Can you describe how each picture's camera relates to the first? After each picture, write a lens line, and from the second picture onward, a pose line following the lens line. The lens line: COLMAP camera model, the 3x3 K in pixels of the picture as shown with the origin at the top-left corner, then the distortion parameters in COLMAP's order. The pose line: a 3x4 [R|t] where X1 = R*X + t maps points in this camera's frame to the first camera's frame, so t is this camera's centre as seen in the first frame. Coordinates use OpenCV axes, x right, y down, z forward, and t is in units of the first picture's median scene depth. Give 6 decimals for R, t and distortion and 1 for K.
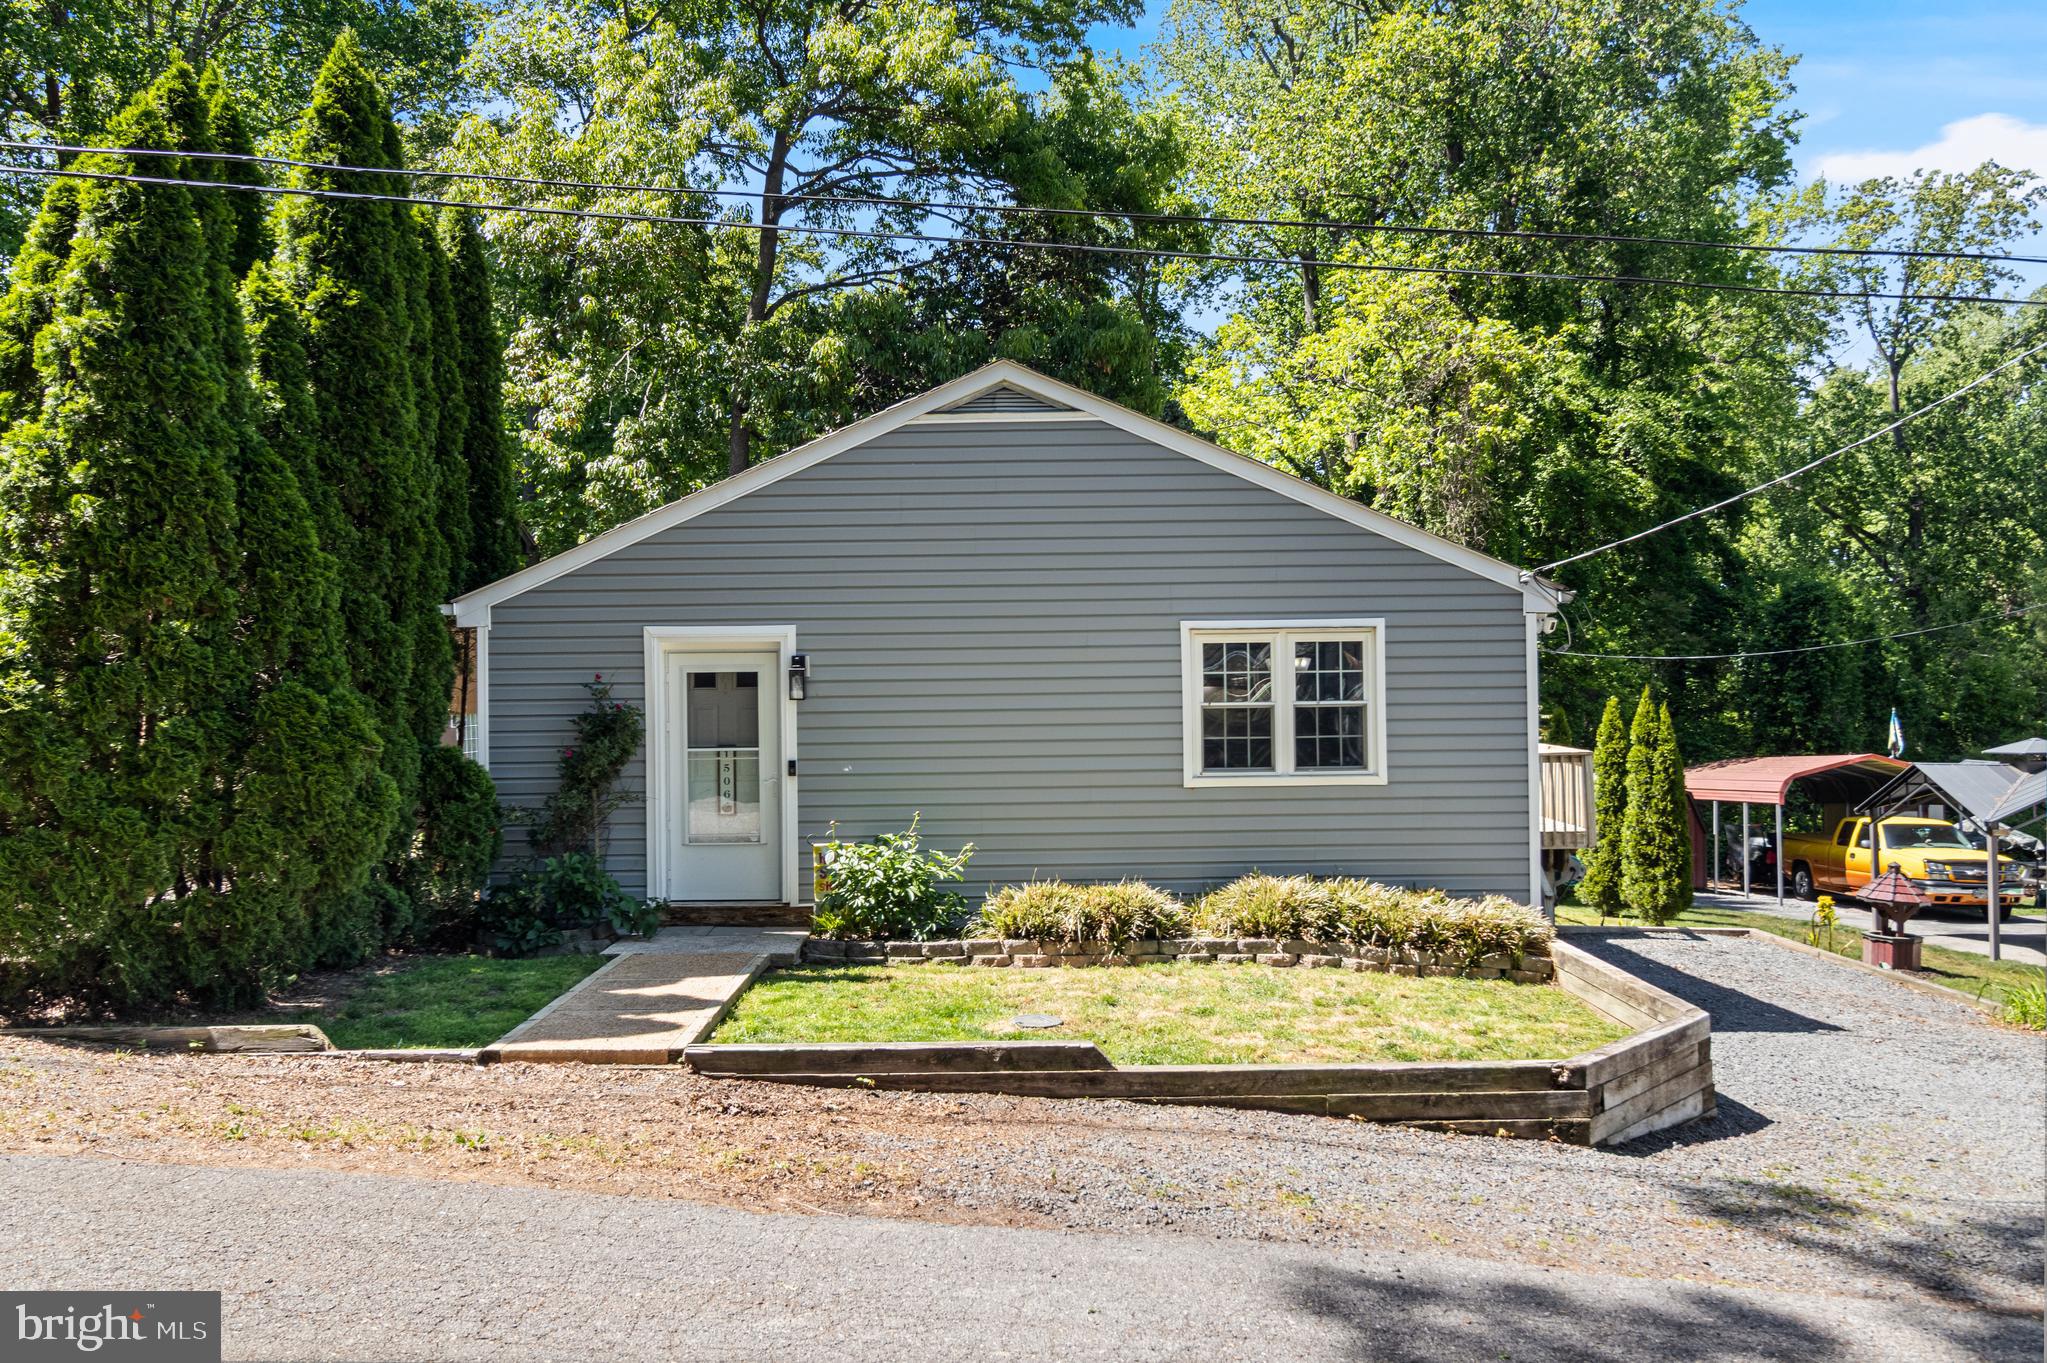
lens RADIAL K [[1637.2, 0, 1023.5], [0, 1637.2, 681.5], [0, 0, 1]] dist [-0.000338, 0.000752]
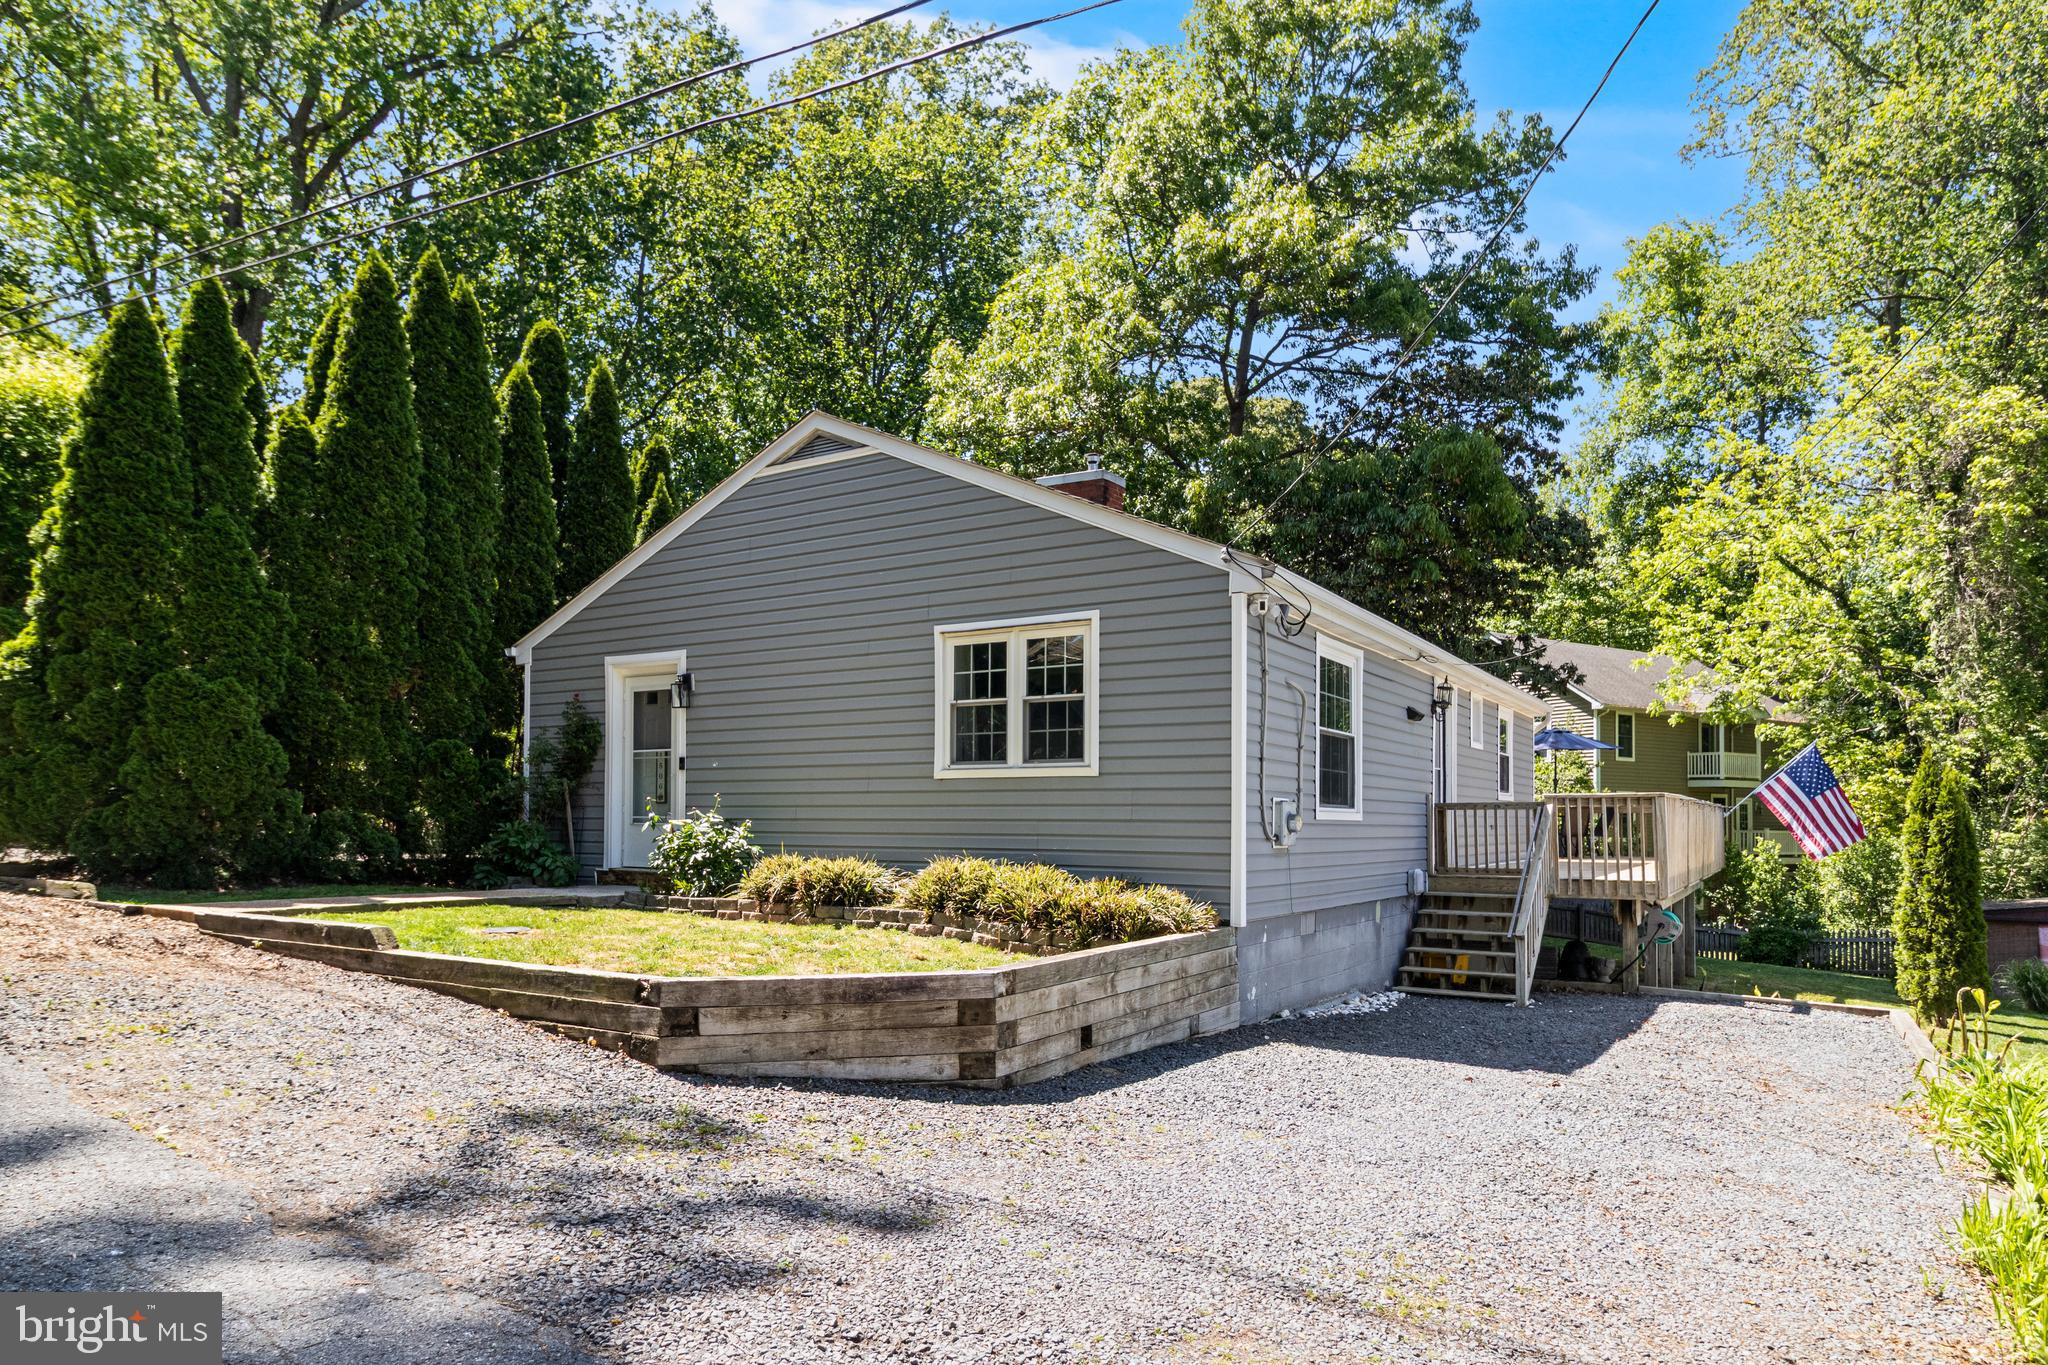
lens RADIAL K [[1240.8, 0, 1023.5], [0, 1240.8, 831.5], [0, 0, 1]] dist [0.004365, 0.000226]
pose [[0.846427, 0.021815, -0.532058, 0.589739], [-0.018180, 0.999762, 0.012070, 0.088808], [0.532194, -0.000543, 0.846622, 0.330460]]
